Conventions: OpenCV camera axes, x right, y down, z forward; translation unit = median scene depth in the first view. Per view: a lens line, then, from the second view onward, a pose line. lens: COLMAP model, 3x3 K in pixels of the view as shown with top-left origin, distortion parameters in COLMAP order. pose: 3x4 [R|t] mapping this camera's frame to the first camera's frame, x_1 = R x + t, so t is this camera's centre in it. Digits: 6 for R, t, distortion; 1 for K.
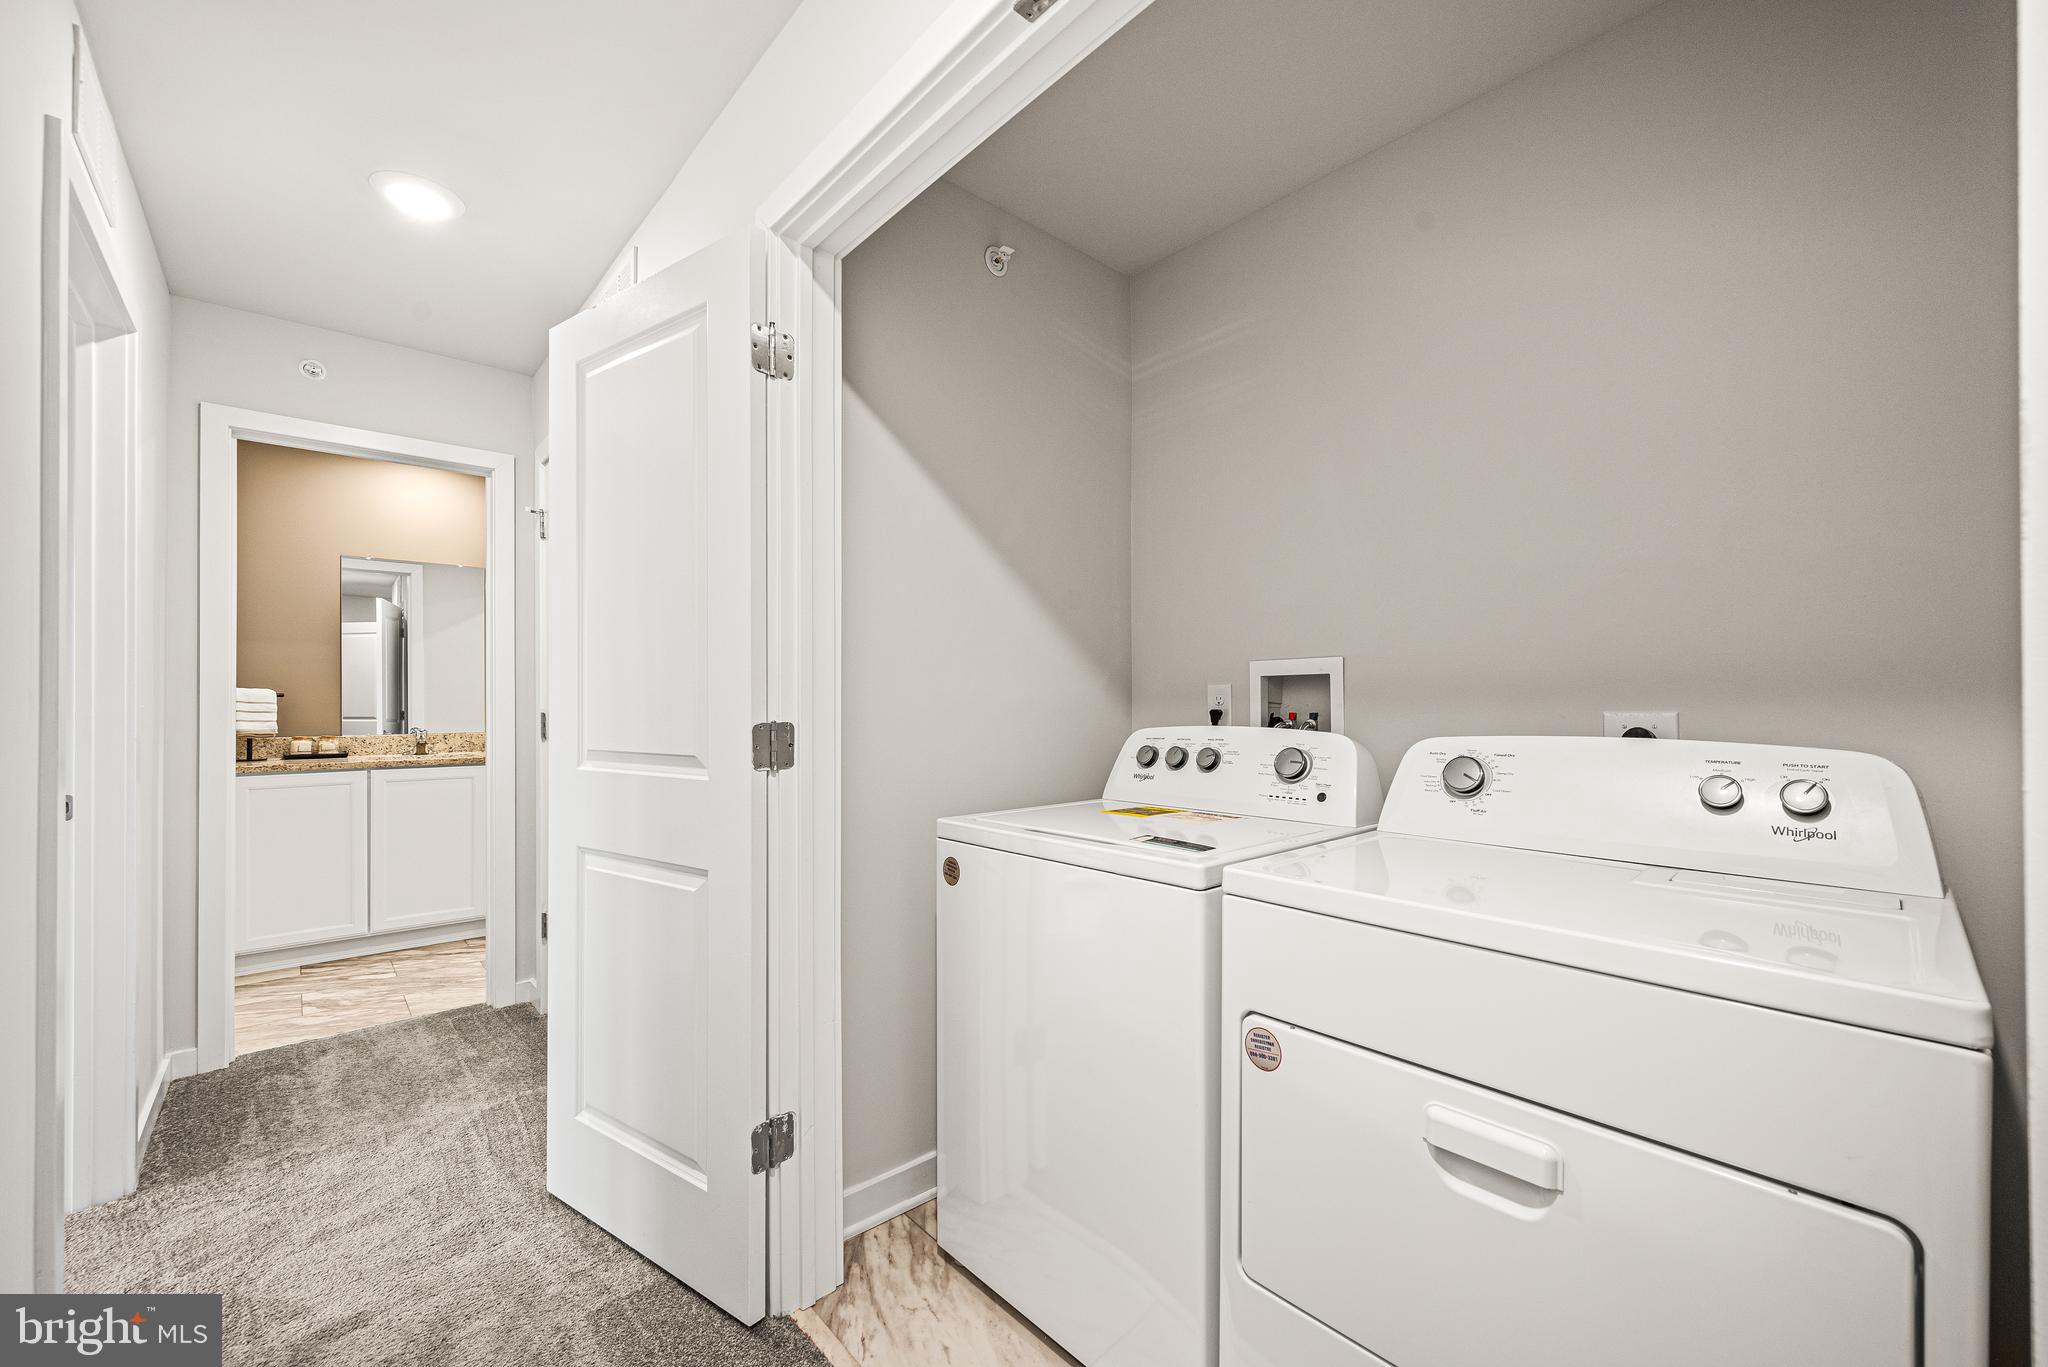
lens RADIAL K [[800.2, 0, 1026.5], [0, 800.2, 694.2], [0, 0, 1]] dist [-0.000522, -0.000073]
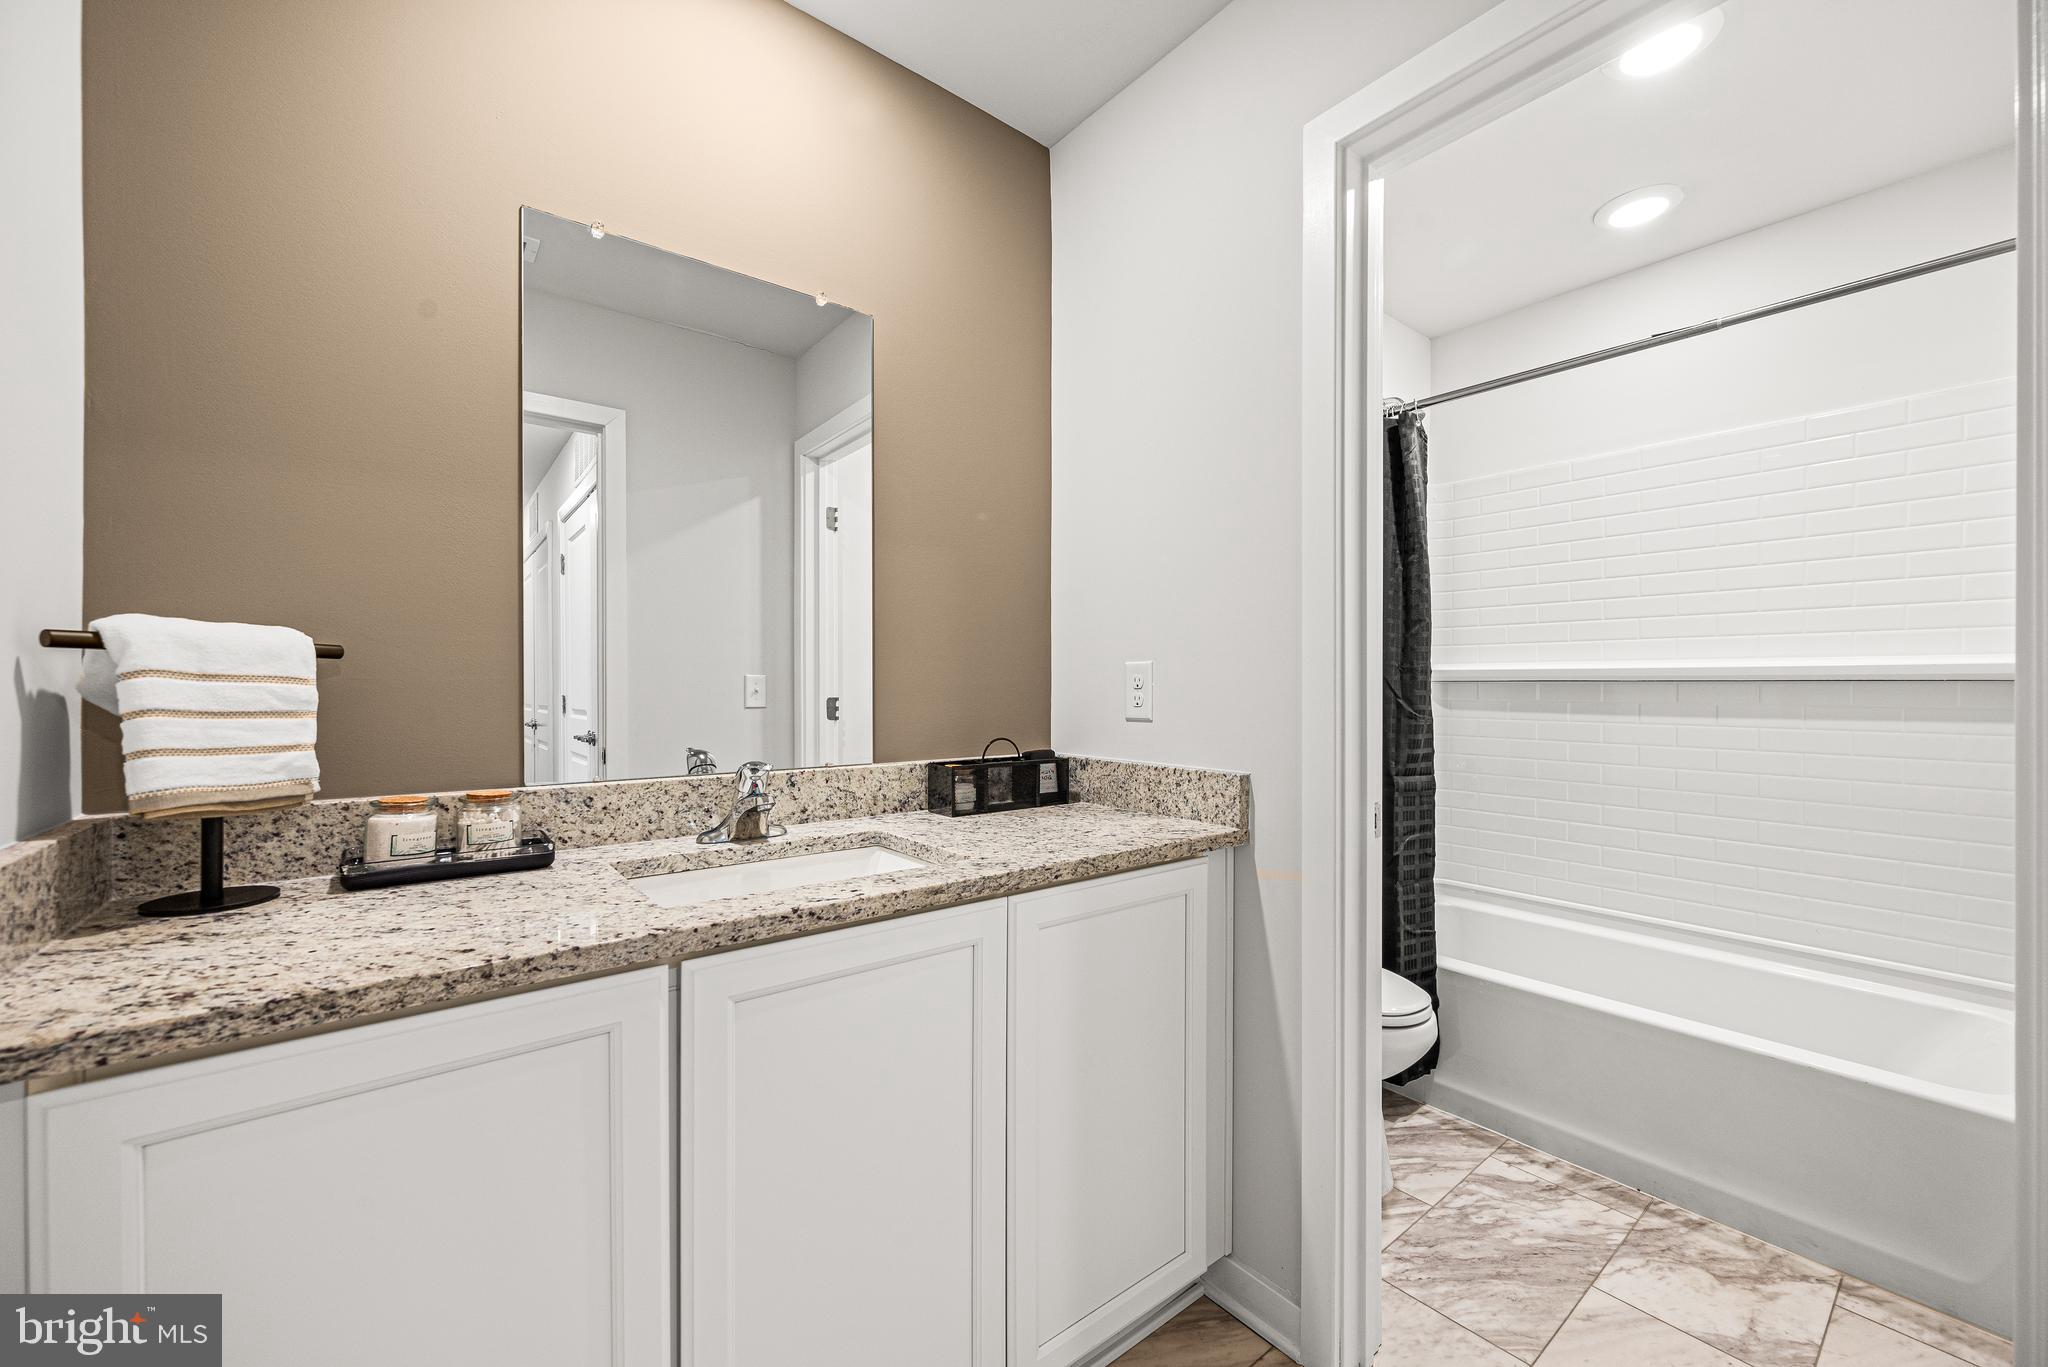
lens RADIAL K [[800.2, 0, 1021.7], [0, 800.2, 687.2], [0, 0, 1]] dist [-0.000522, -0.000073]
pose [[0.997476, -0.003441, -0.070920, -0.676454], [0.004022, 0.999959, 0.008055, 0.012491], [0.070889, -0.008320, 0.997449, 0.743196]]
